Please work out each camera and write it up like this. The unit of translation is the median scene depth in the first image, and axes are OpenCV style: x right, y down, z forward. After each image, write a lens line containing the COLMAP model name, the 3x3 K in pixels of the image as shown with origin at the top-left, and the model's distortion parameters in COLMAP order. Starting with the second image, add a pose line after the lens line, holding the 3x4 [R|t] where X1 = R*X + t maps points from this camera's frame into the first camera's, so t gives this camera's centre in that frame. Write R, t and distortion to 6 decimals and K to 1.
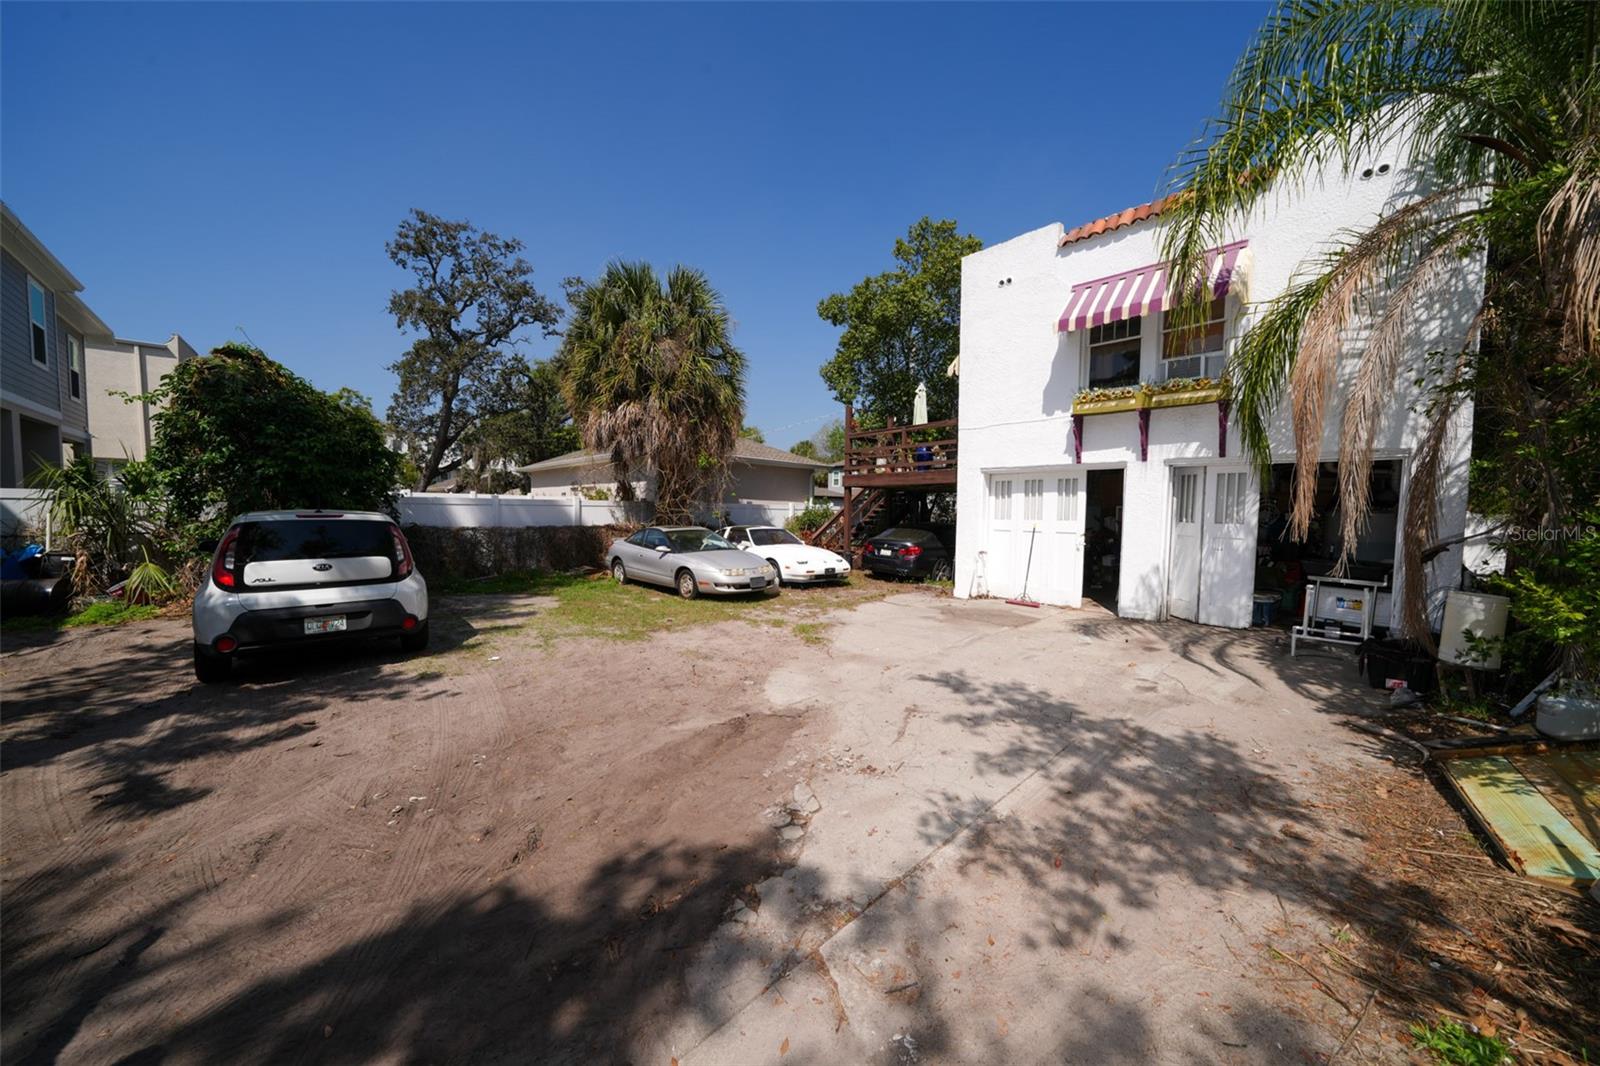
lens RADIAL K [[543.3, 0, 799.4], [0, 543.3, 535.5], [0, 0, 1]] dist [-0.001884, -0.000029]
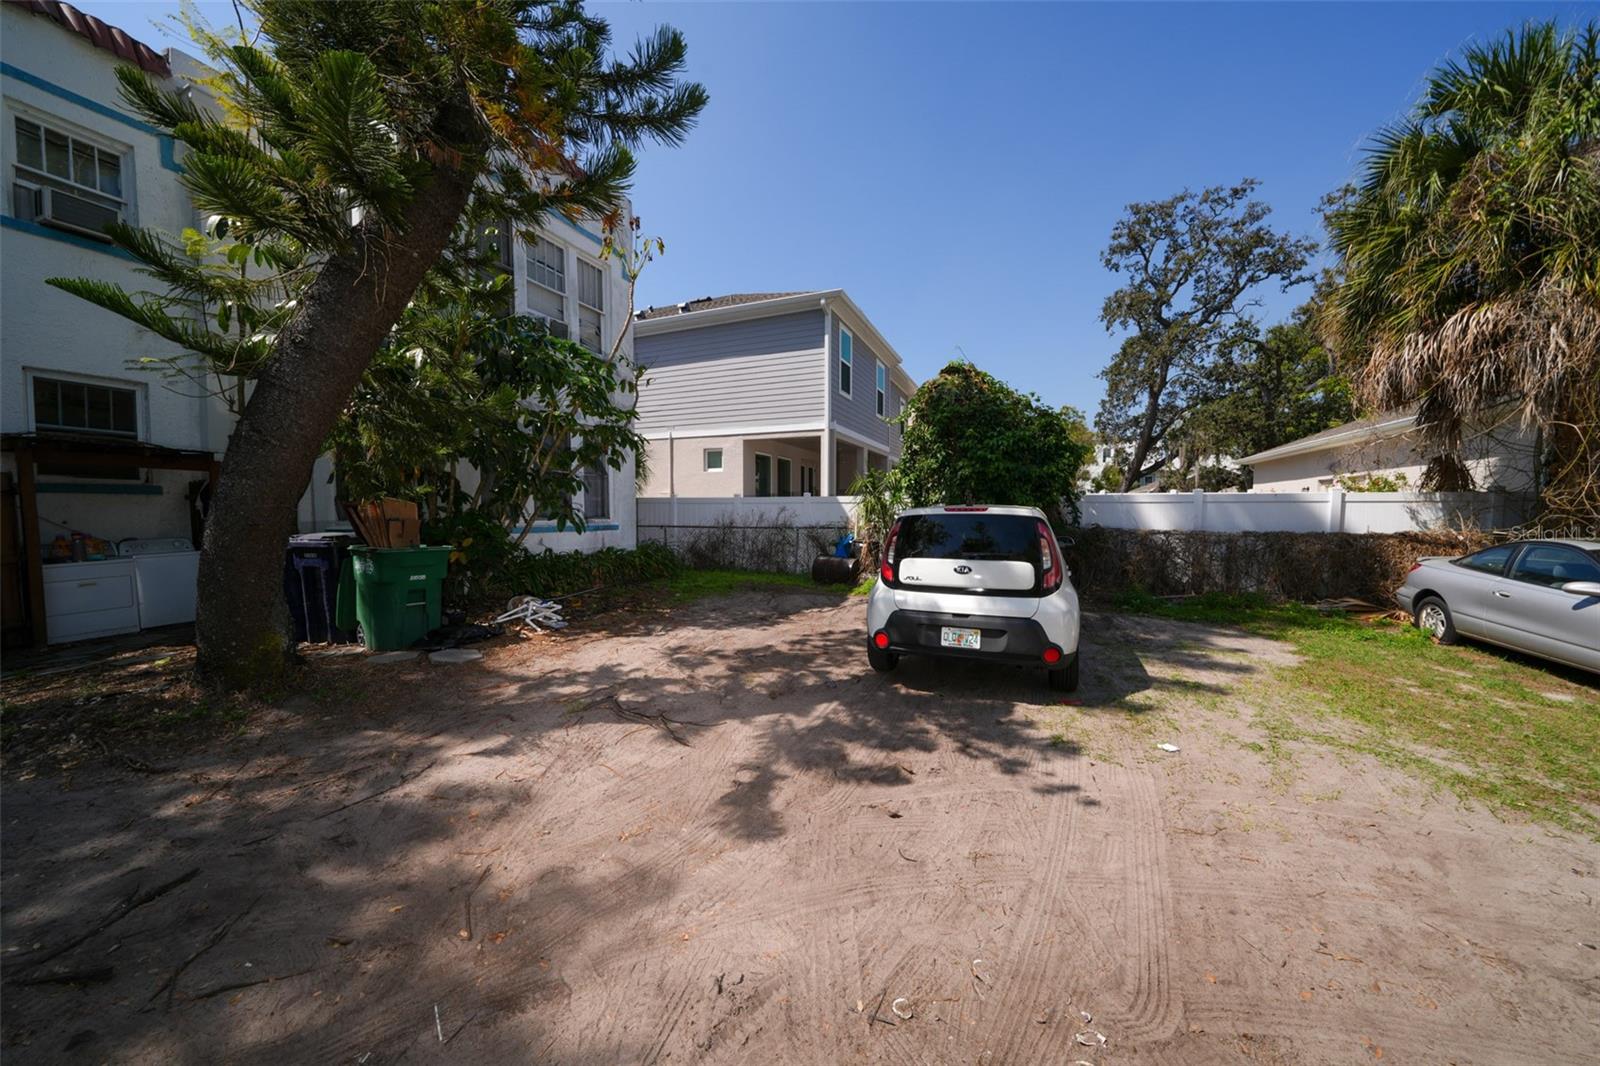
lens RADIAL K [[541.4, 0, 800.8], [0, 541.4, 535.6], [0, 0, 1]] dist [-0.002641, 0.000037]
pose [[0.406079, 0.033797, -0.913213, -0.115504], [-0.042641, 0.998928, 0.018008, 0.000464], [0.912842, 0.031628, 0.407085, 0.230624]]
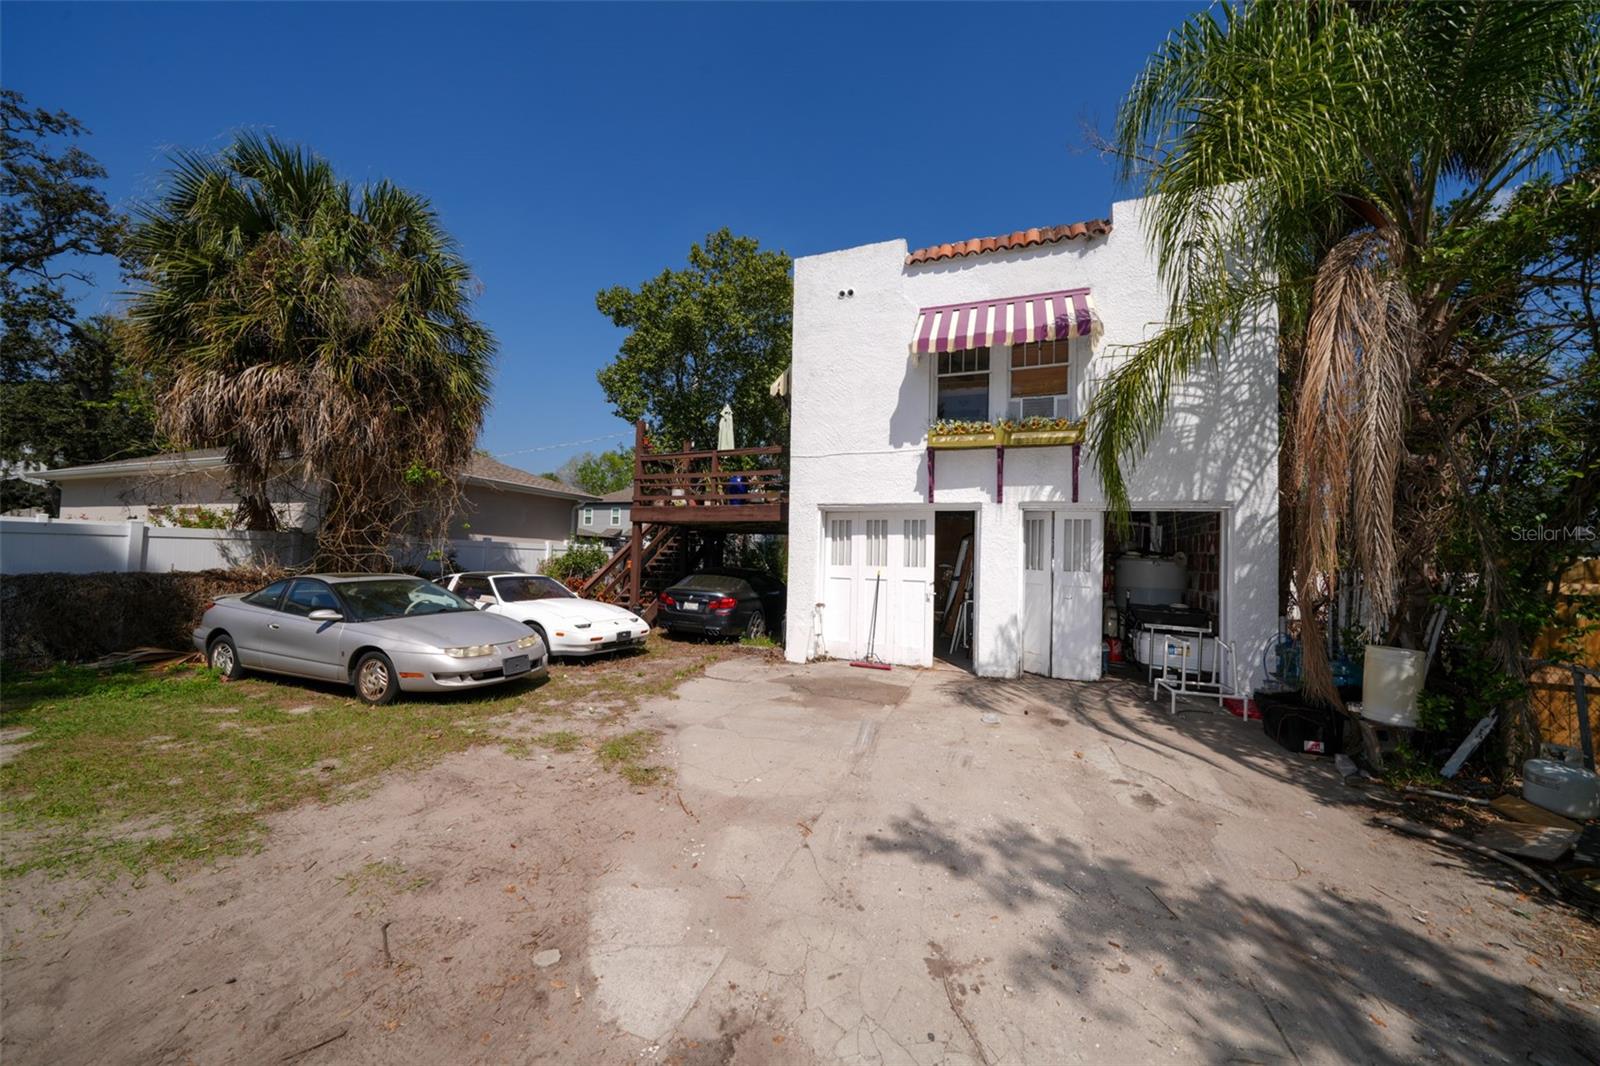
lens RADIAL K [[541.4, 0, 800.8], [0, 541.4, 535.6], [0, 0, 1]] dist [-0.002641, 0.000037]
pose [[0.896808, 0.028188, 0.441522, -0.061410], [0.006725, 0.996984, -0.077309, -0.011533], [-0.442370, 0.072301, 0.893914, 0.287308]]
